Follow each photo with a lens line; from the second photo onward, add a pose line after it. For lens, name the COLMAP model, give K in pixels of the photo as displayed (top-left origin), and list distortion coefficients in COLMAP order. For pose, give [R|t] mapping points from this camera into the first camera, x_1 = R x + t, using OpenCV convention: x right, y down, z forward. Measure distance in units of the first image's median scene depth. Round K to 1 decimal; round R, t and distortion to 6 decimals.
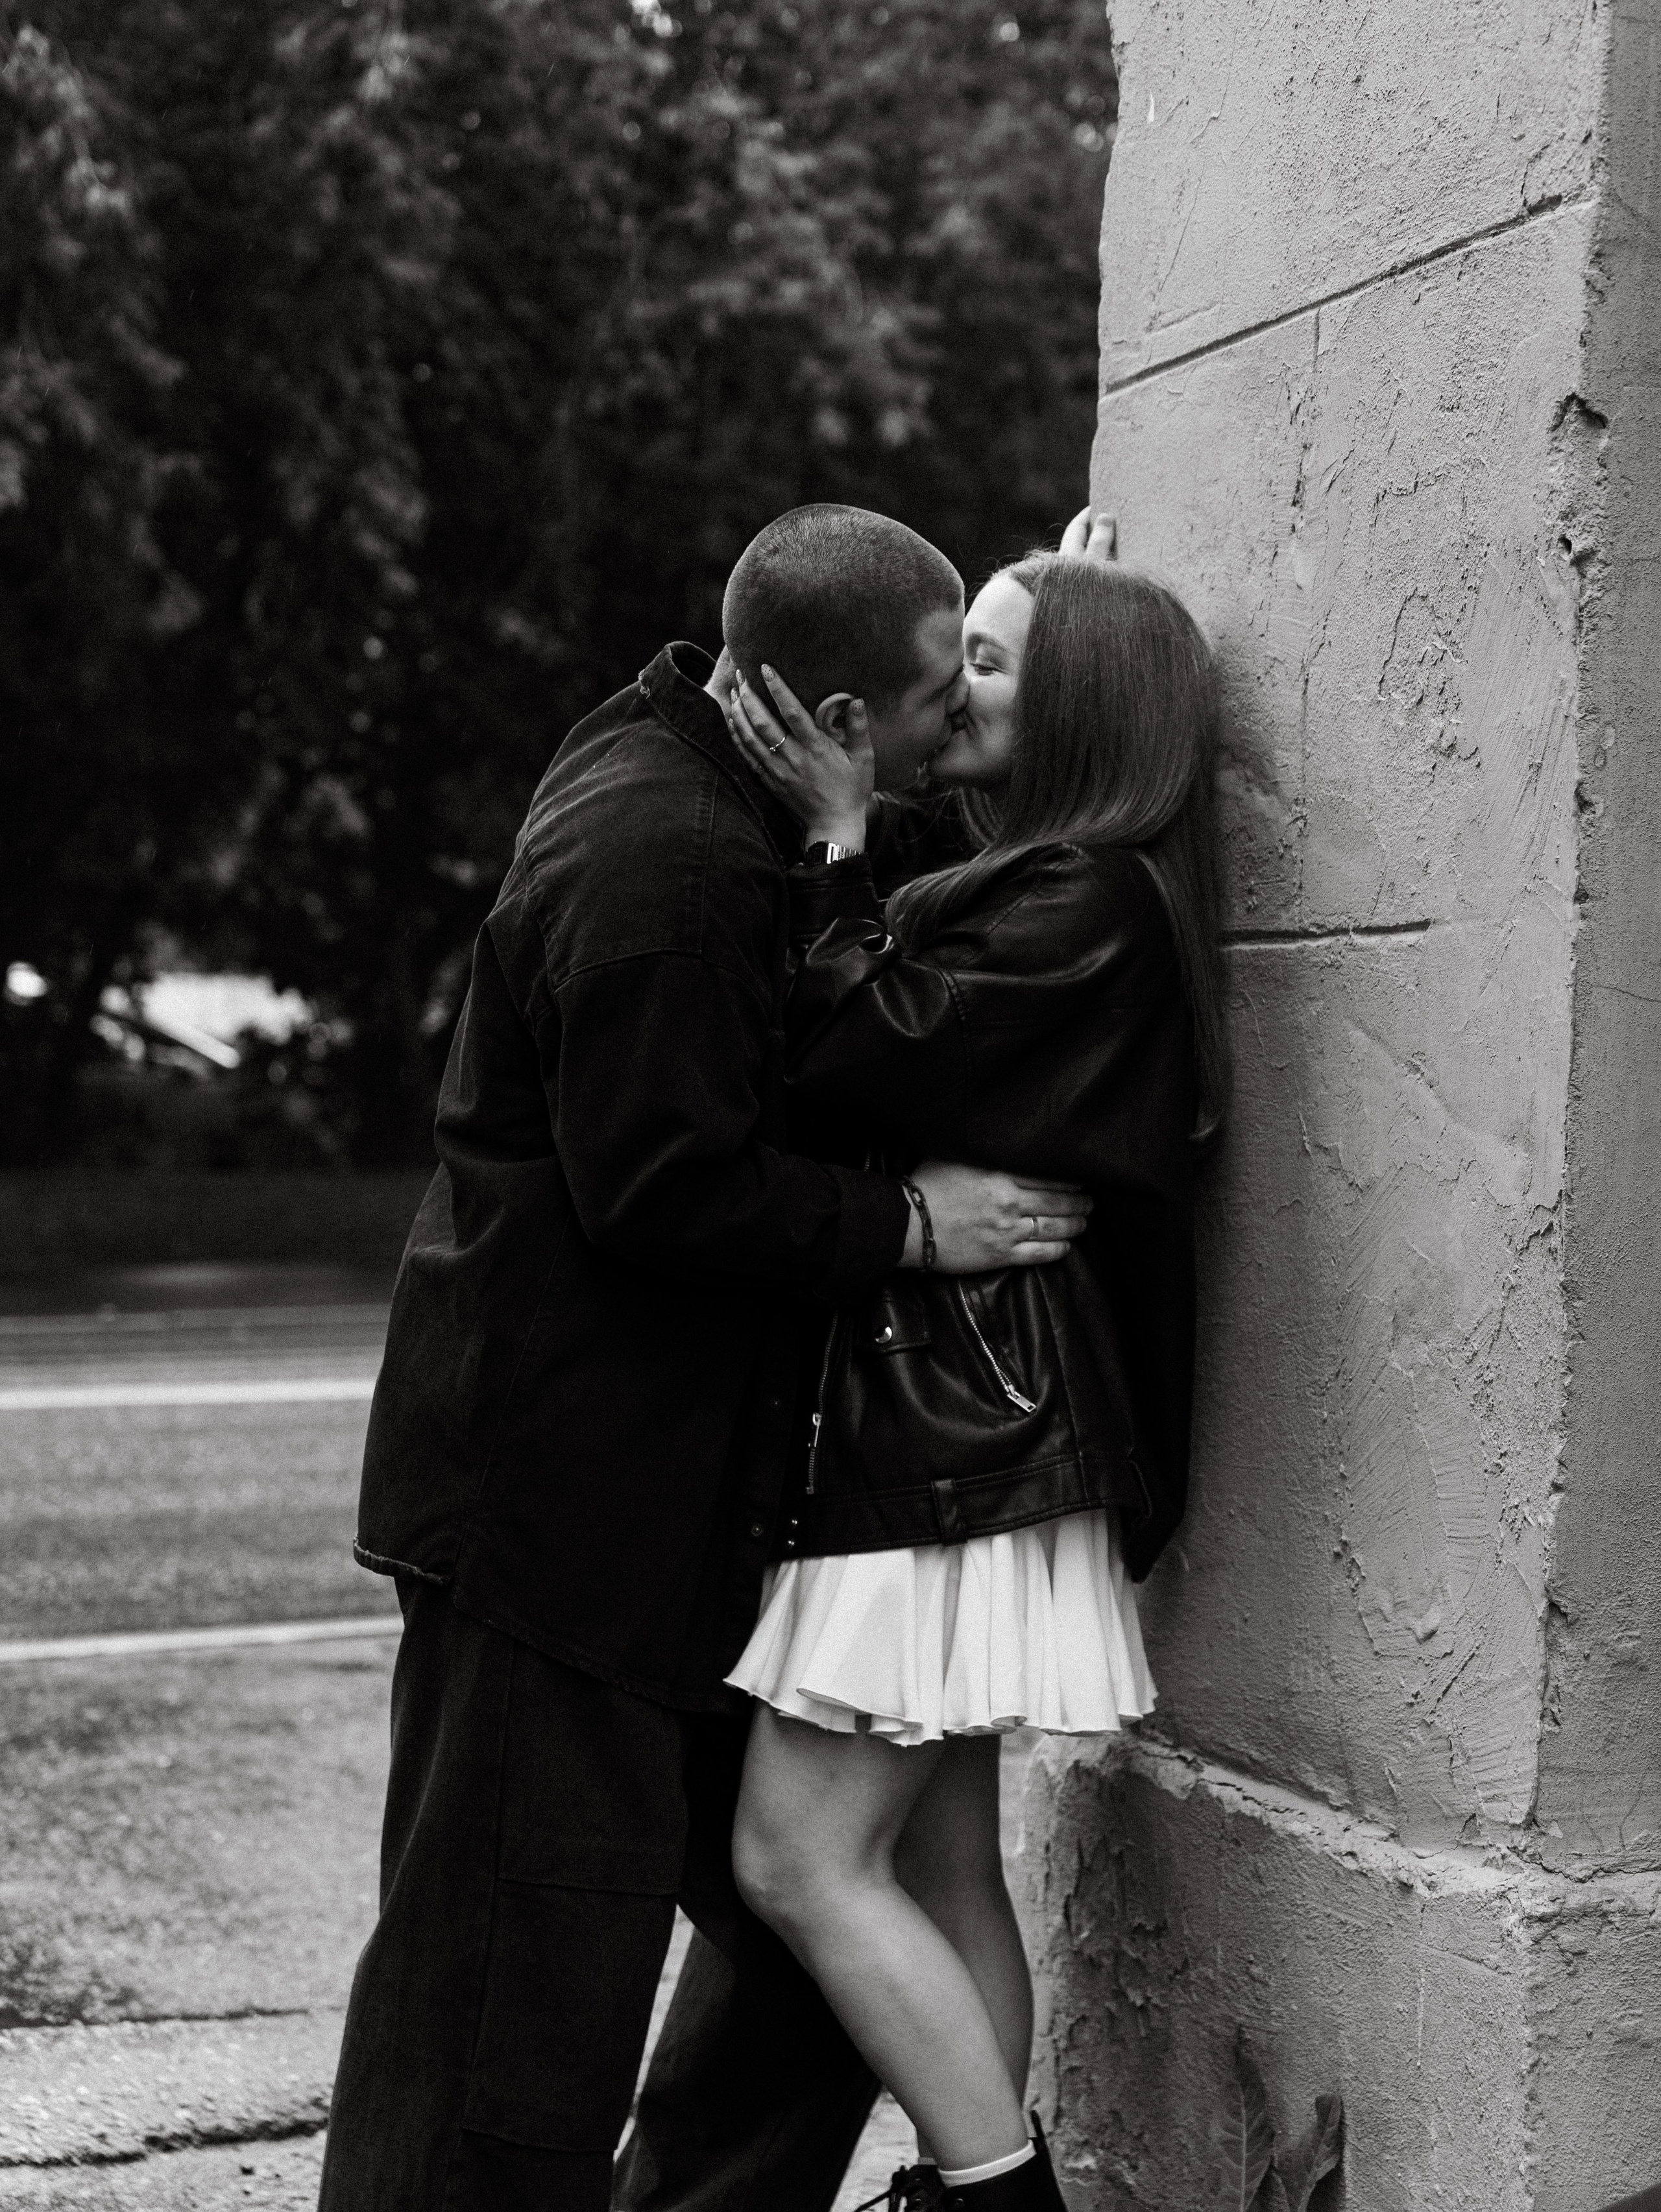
lens RADIAL K [[4092.7, 0, 828.6], [0, 4092.7, 1104.9], [0, 0, 1]] dist [-0.072417, 0.000000]
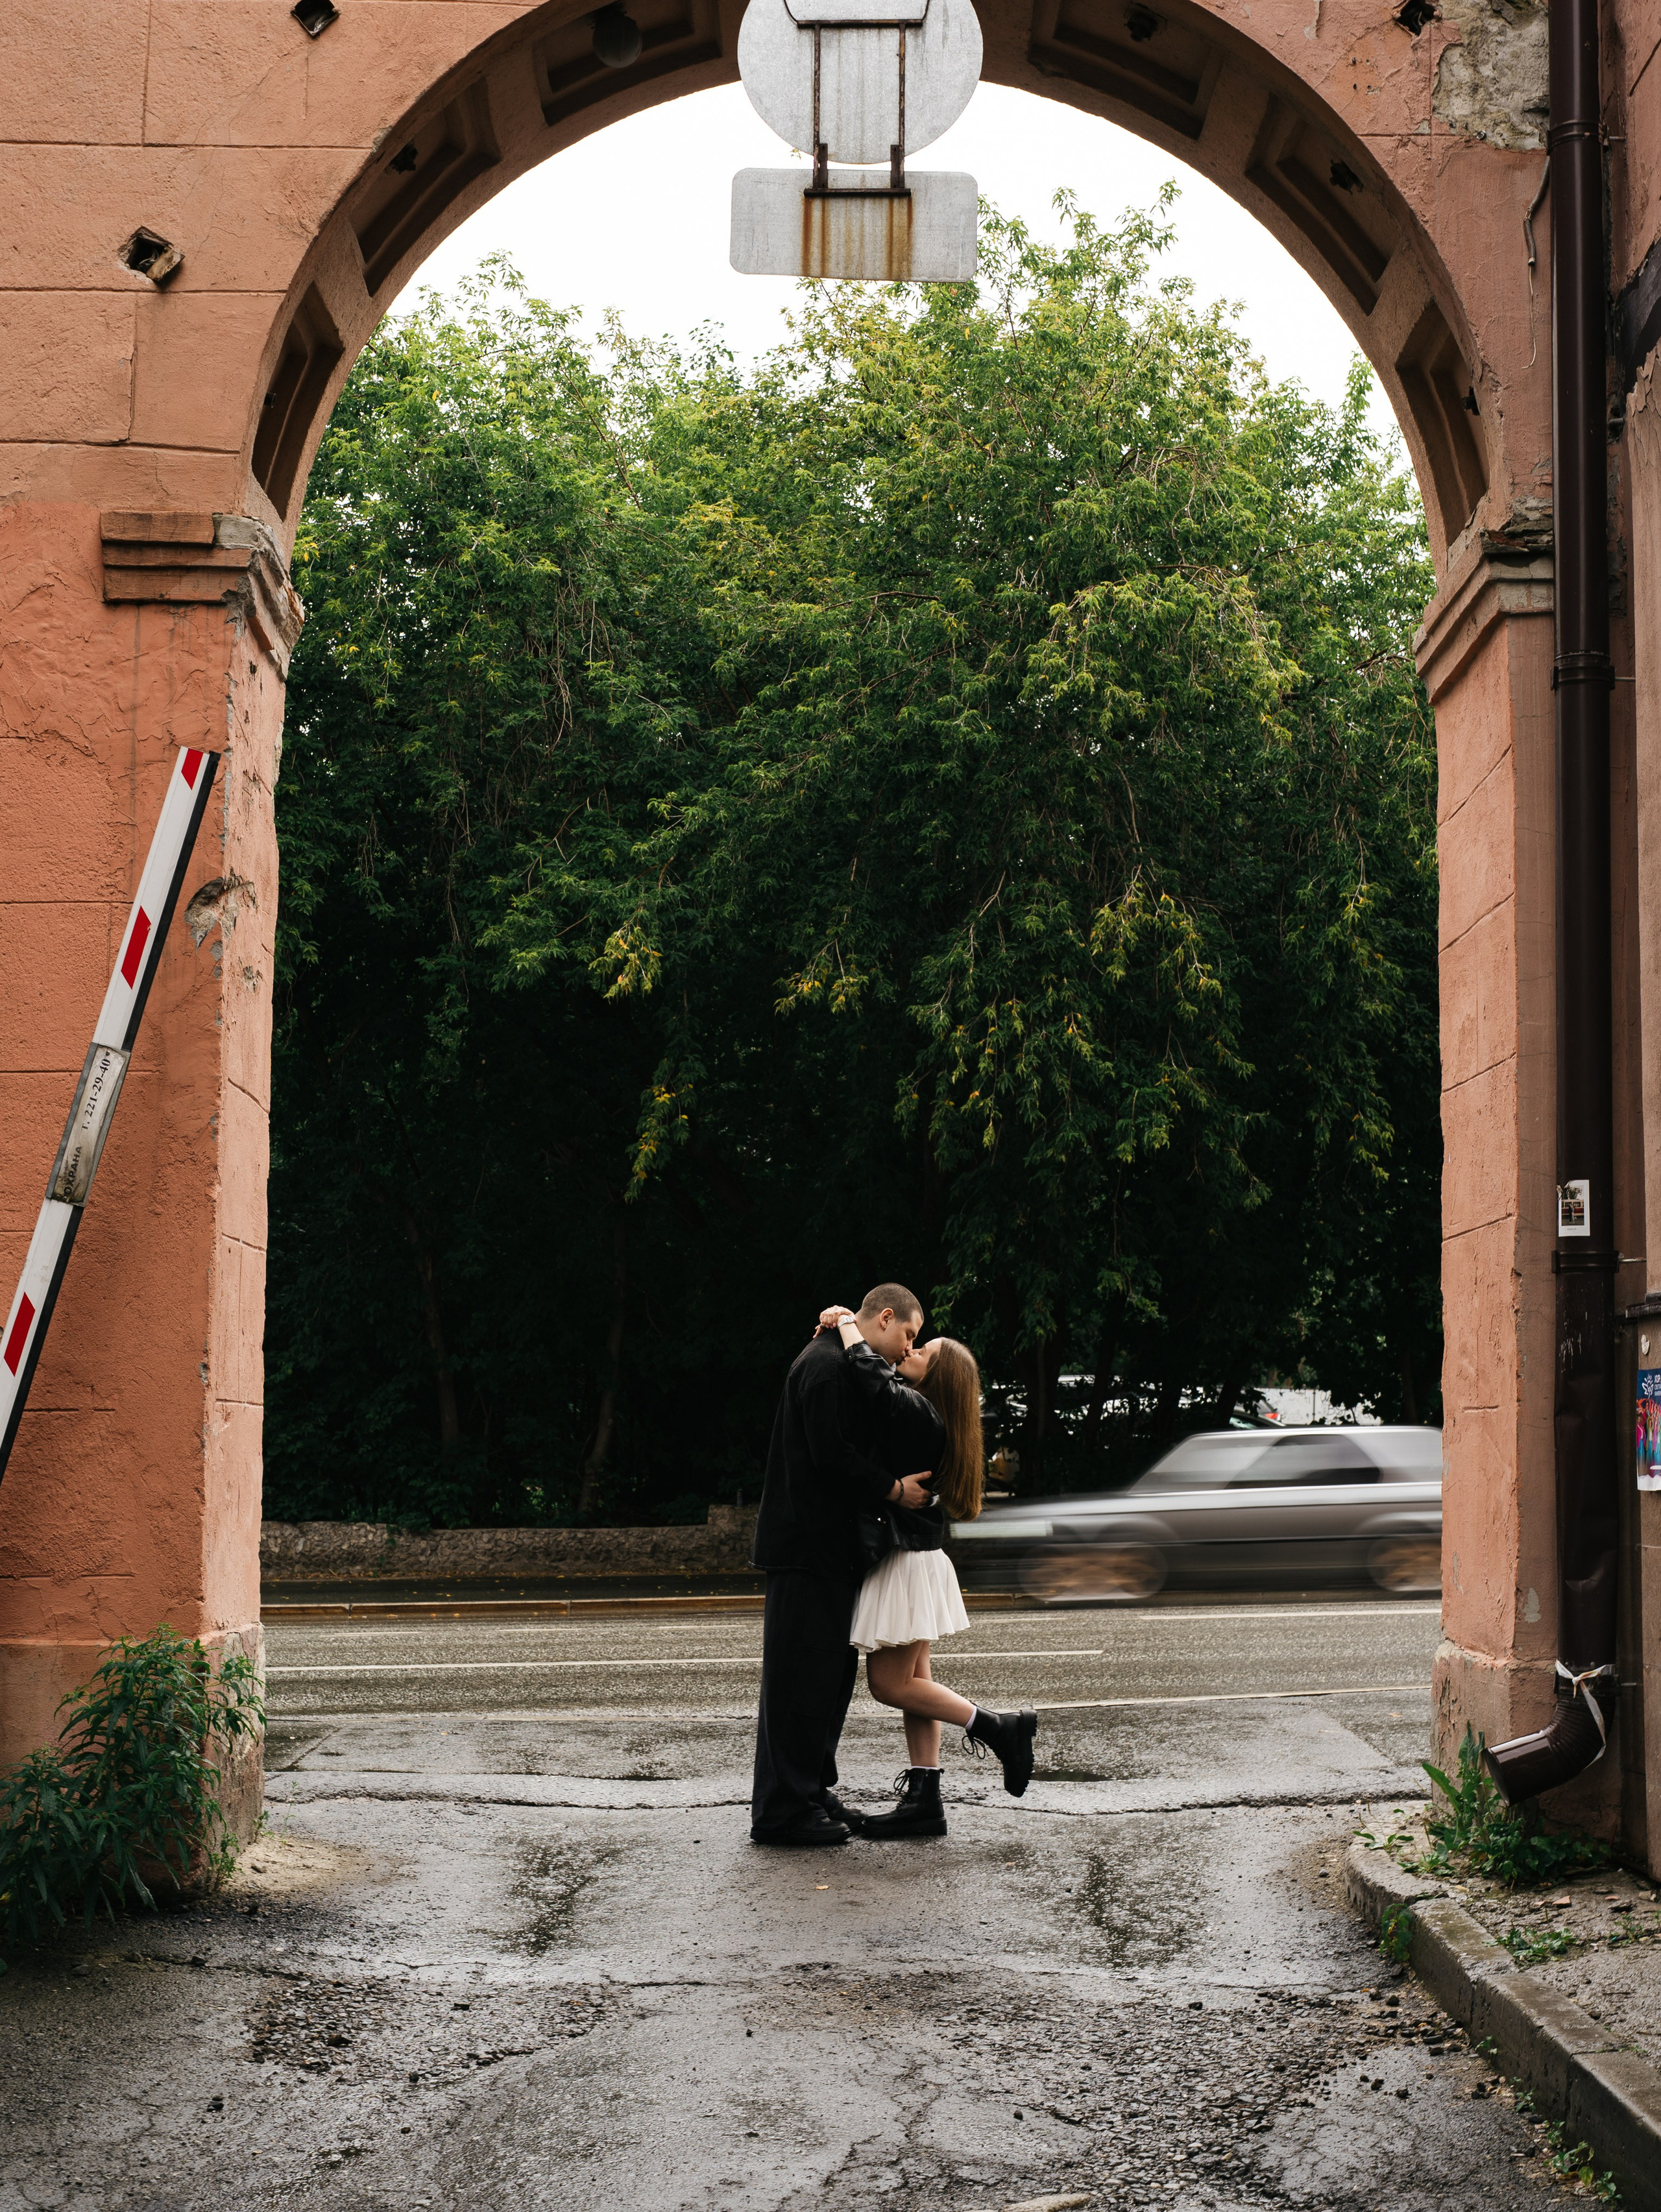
lens RADIAL K [[2967.0, 0, 829.0], [0, 2967.0, 1107.4], [0, 0, 1]] dist [0.015461, 0.000000]
pose [[0.947916, -0.050870, -0.314432, 0.082458], [0.011931, 0.992142, -0.124544, 0.002704], [0.318296, 0.114306, 0.941075, -0.331240]]
